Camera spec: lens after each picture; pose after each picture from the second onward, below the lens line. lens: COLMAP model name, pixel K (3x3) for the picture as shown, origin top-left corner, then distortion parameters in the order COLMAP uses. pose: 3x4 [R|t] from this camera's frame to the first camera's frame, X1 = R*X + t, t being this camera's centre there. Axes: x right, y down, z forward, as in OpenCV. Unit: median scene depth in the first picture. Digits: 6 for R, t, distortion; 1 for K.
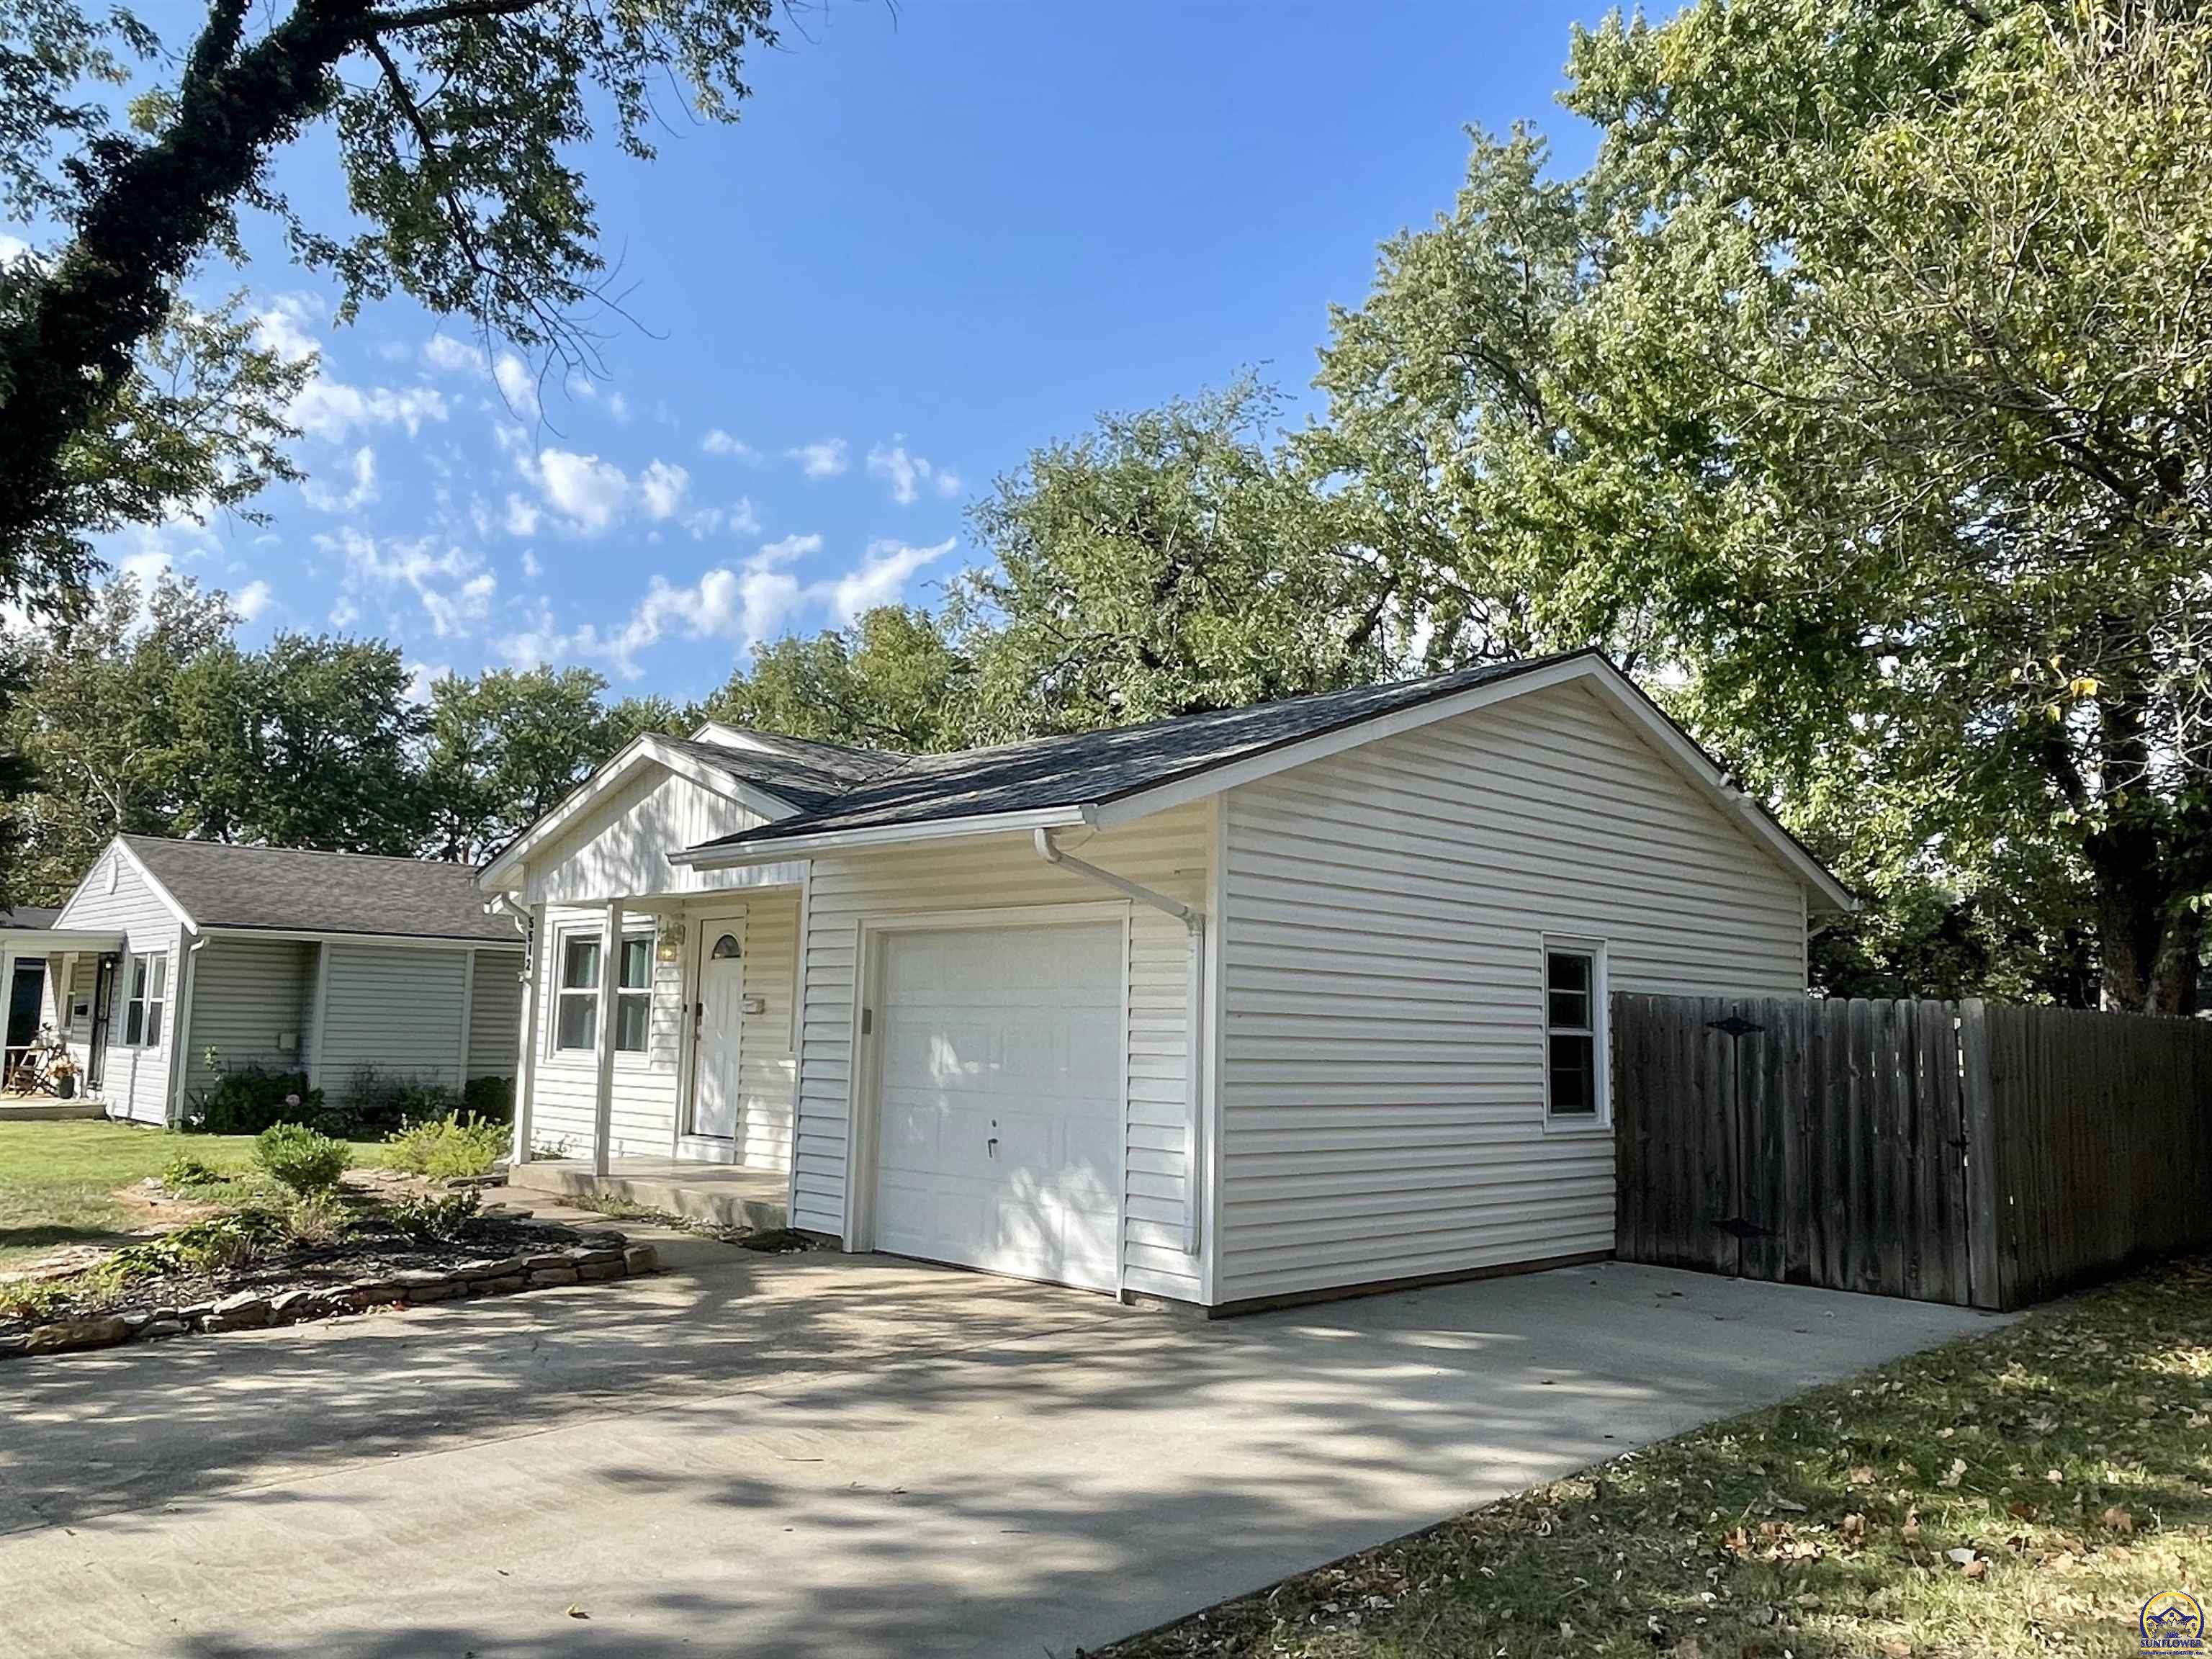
lens RADIAL K [[1650.4, 0, 1106.0], [0, 1650.4, 829.5], [0, 0, 1]] dist [-0.002055, -0.000296]
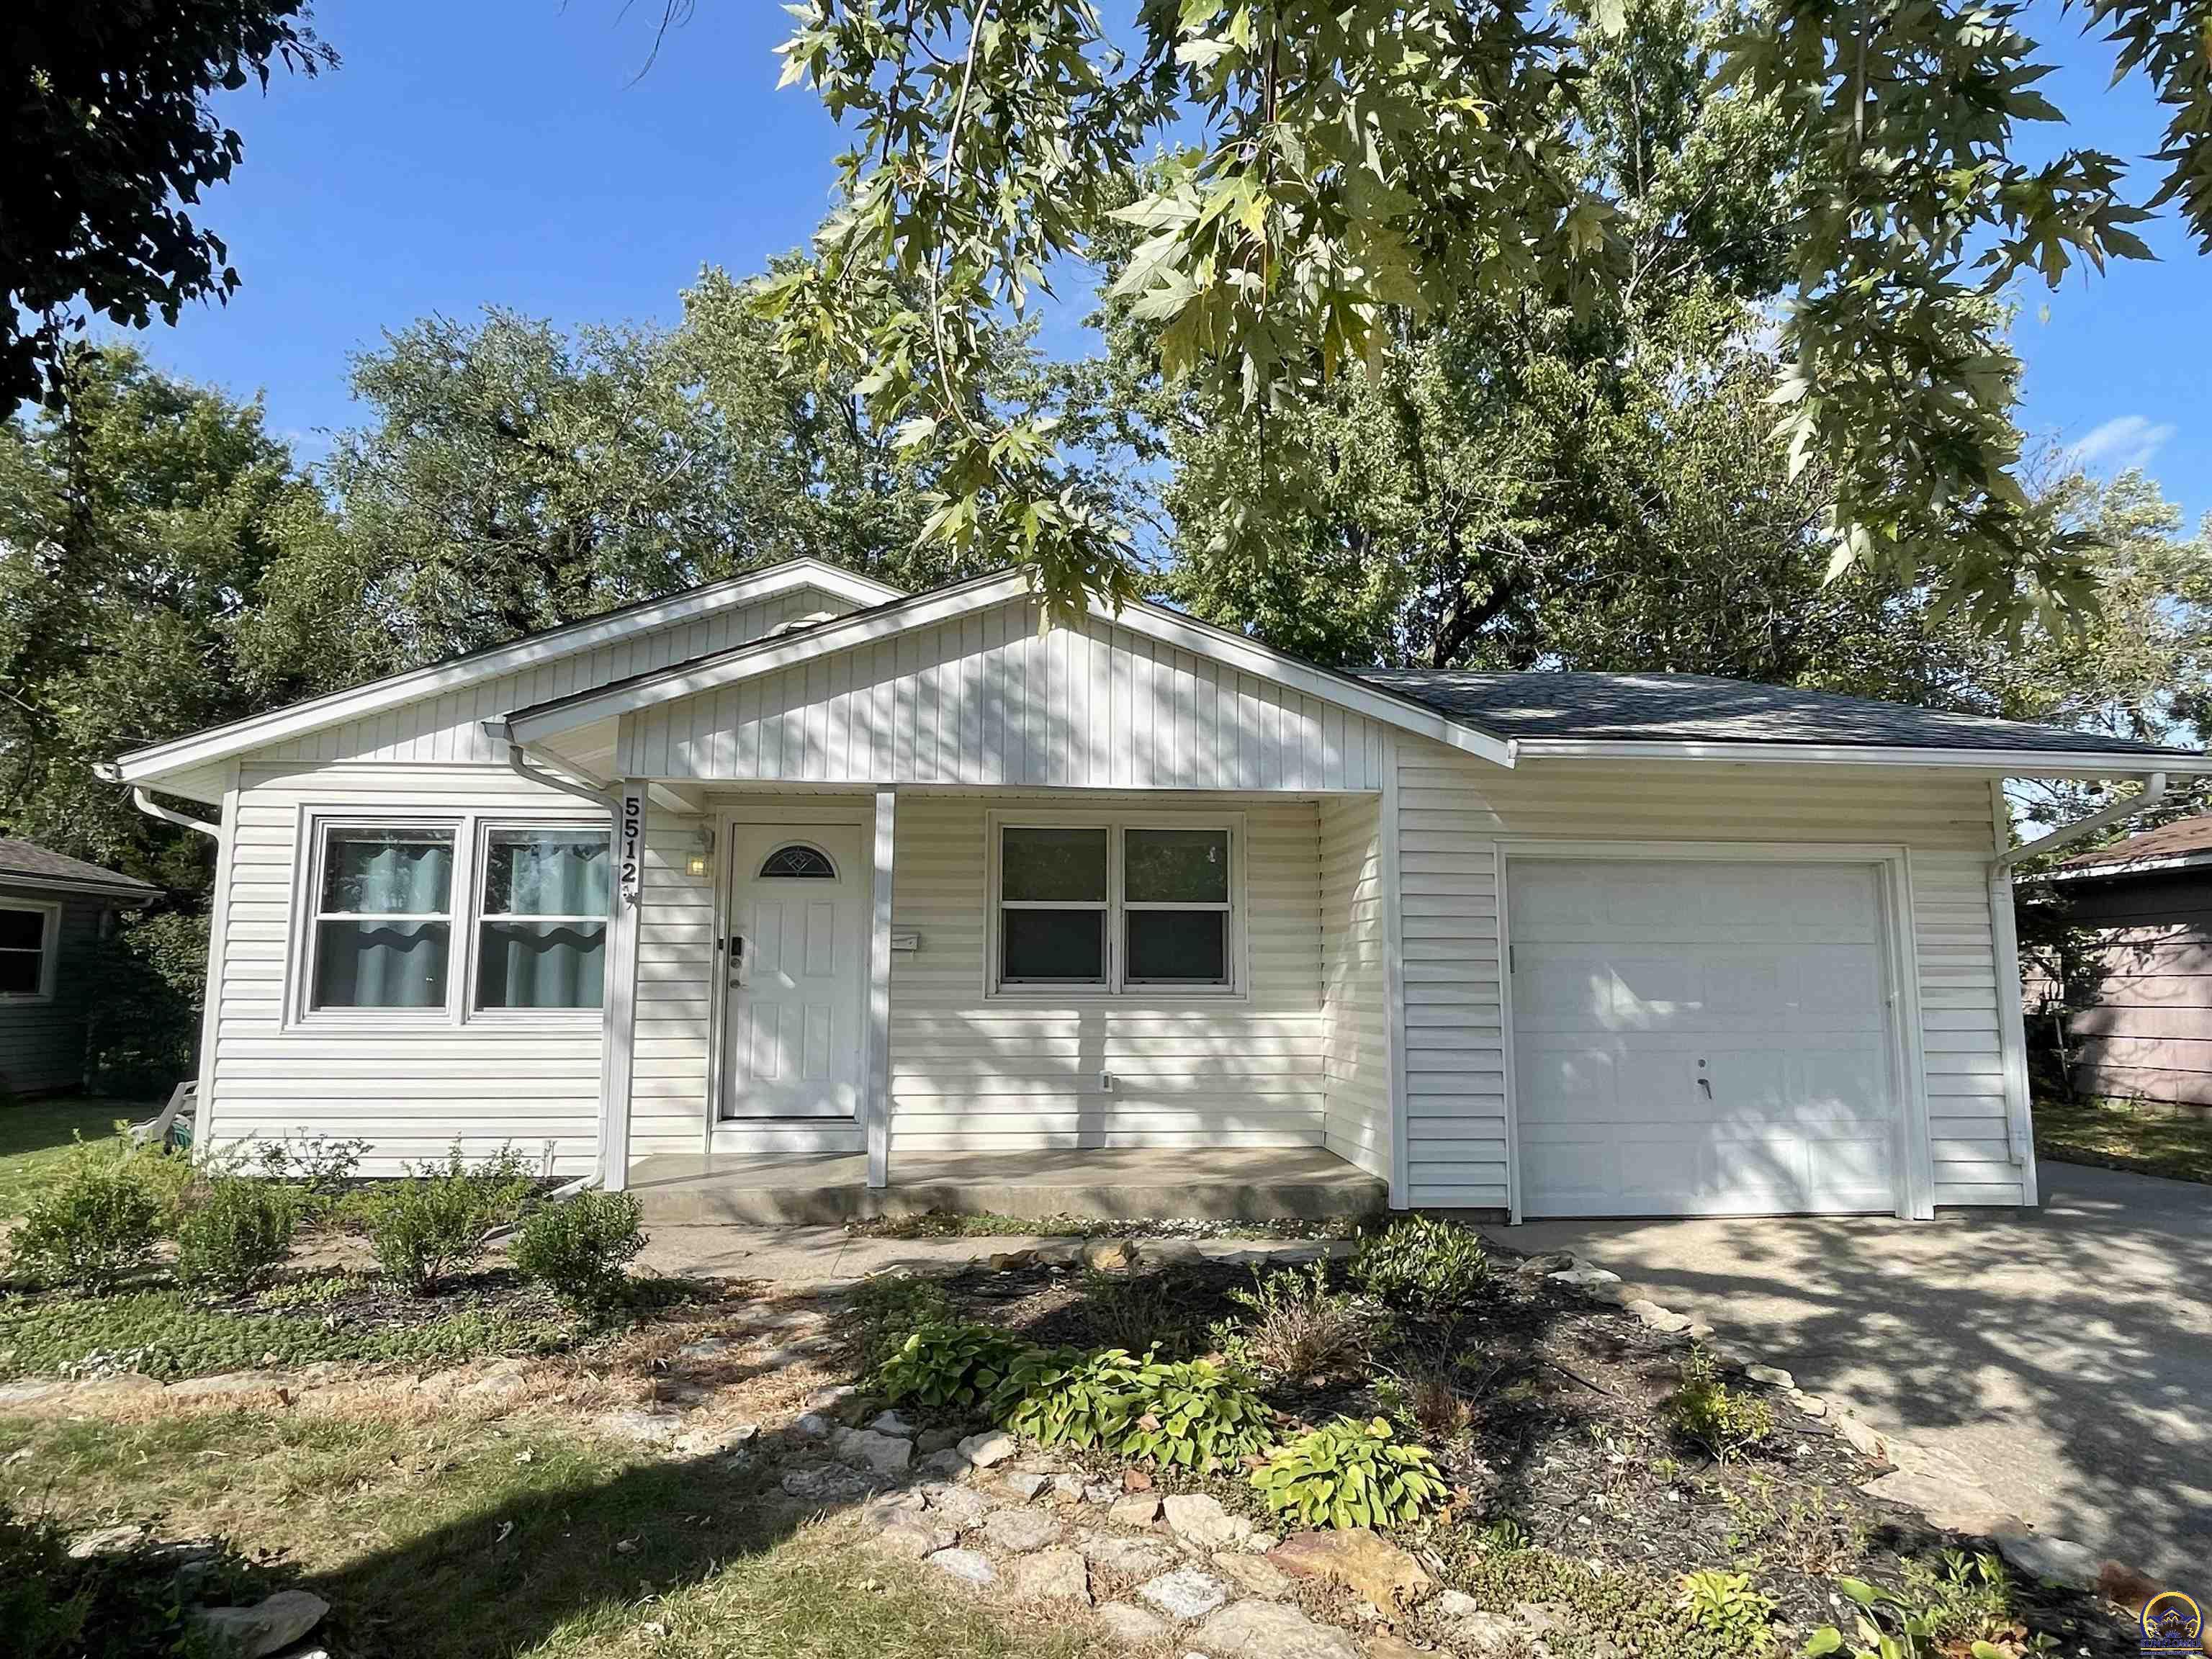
lens RADIAL K [[1299.5, 0, 1106.0], [0, 1299.5, 829.5], [0, 0, 1]] dist [0.038293, -0.000415]
pose [[0.646758, 0.072196, 0.759271, -0.642188], [-0.084084, 0.996191, -0.023100, 0.063399], [-0.758046, -0.048903, 0.650365, 0.555757]]
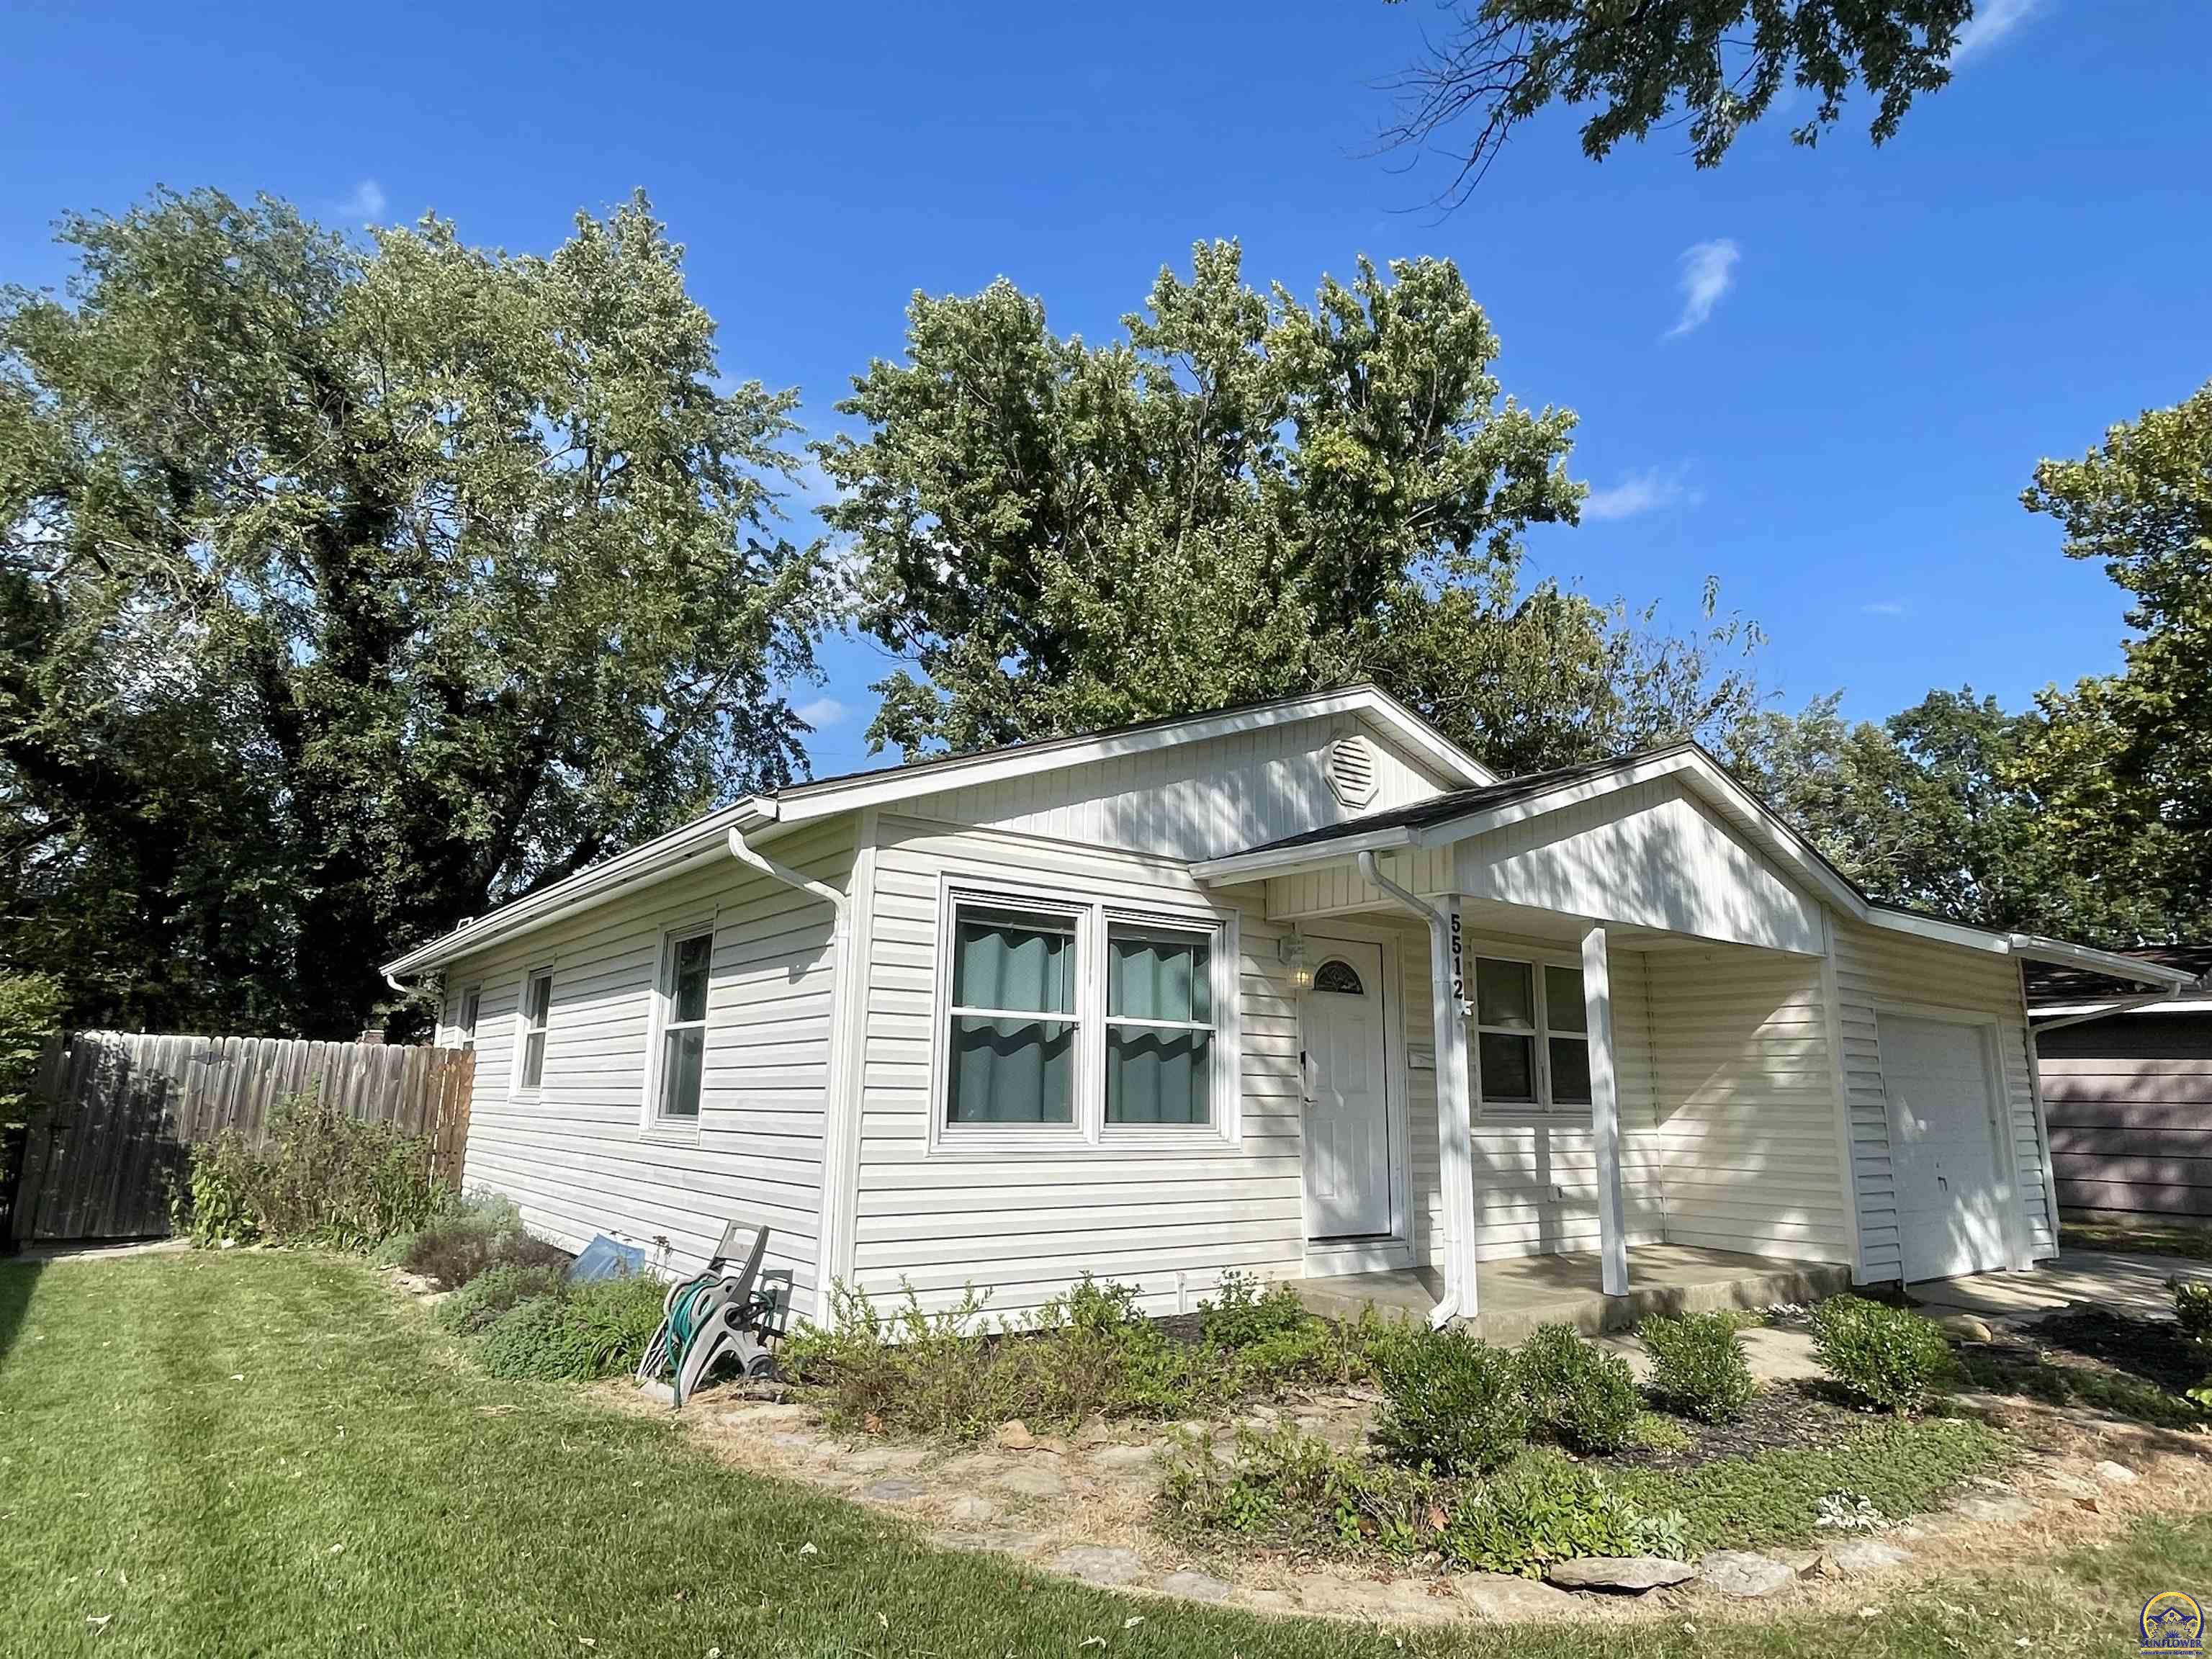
lens RADIAL K [[1299.5, 0, 1106.0], [0, 1299.5, 829.5], [0, 0, 1]] dist [0.038293, -0.000415]
pose [[0.122172, 0.177566, 0.976496, -0.909827], [-0.138022, 0.977346, -0.160452, 0.125455], [-0.982865, -0.115175, 0.143913, 1.116243]]
